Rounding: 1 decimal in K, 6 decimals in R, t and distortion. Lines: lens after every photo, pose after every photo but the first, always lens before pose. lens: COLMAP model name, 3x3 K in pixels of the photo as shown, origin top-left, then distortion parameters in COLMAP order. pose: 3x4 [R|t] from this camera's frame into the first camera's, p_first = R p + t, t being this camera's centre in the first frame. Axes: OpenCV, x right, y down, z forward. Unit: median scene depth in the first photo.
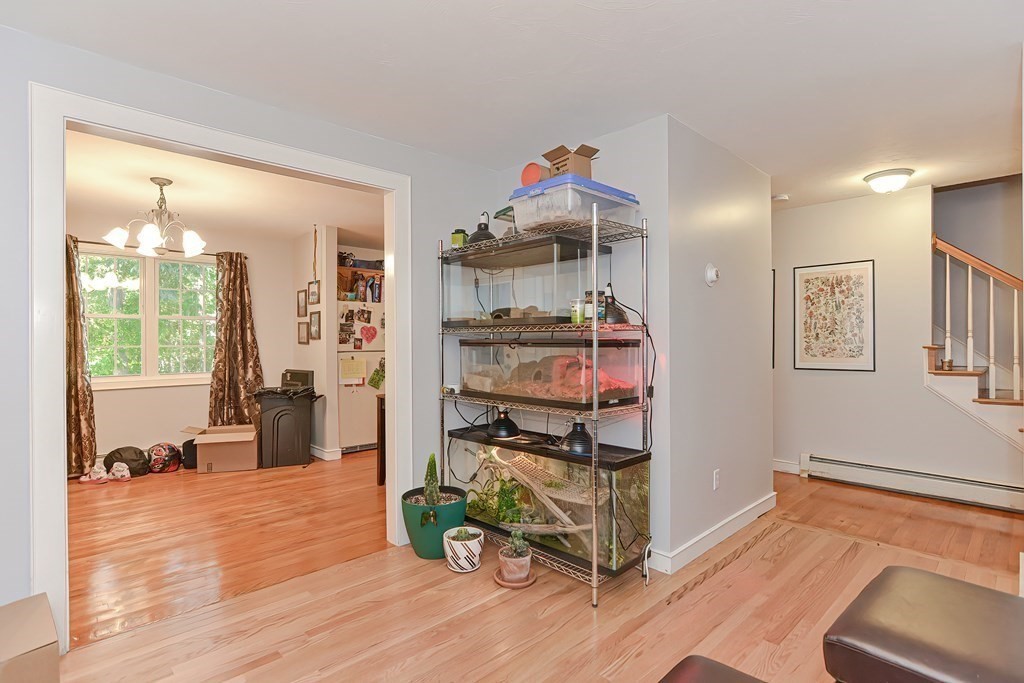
lens RADIAL K [[506.3, 0, 491.1], [0, 506.3, 339.2], [0, 0, 1]] dist [-0.003281, 0.009165]
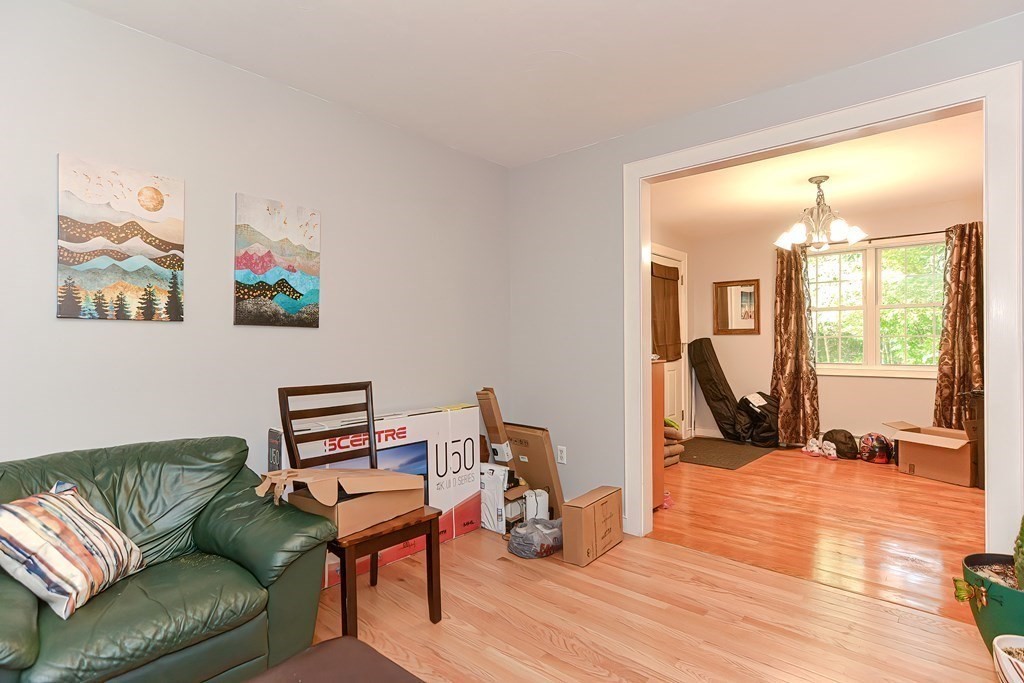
lens RADIAL K [[506.3, 0, 527.9], [0, 506.3, 341.4], [0, 0, 1]] dist [-0.003281, 0.009165]
pose [[0.140791, 0.006313, -0.990019, 0.222089], [0.007230, 0.999946, 0.007404, 0.011044], [0.990013, -0.008200, 0.140738, 0.170998]]
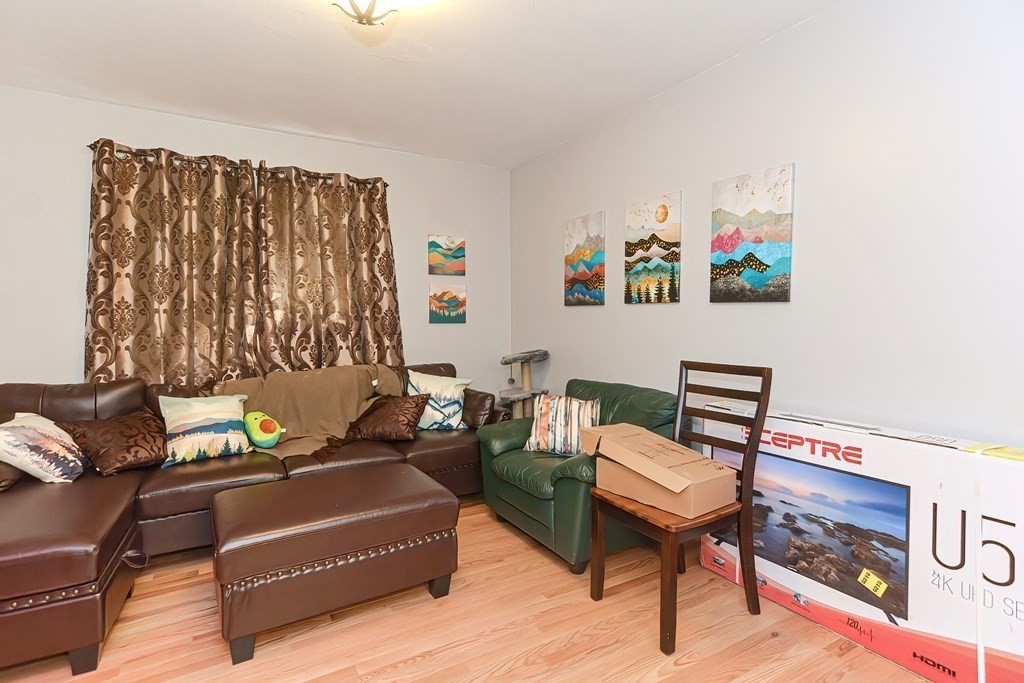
lens RADIAL K [[506.3, 0, 503.7], [0, 506.3, 329.4], [0, 0, 1]] dist [-0.003281, 0.009165]
pose [[-0.980741, 0.009384, 0.195086, -0.379015], [0.013323, 0.999733, 0.018891, 0.012758], [-0.194857, 0.021127, -0.980604, 0.712285]]
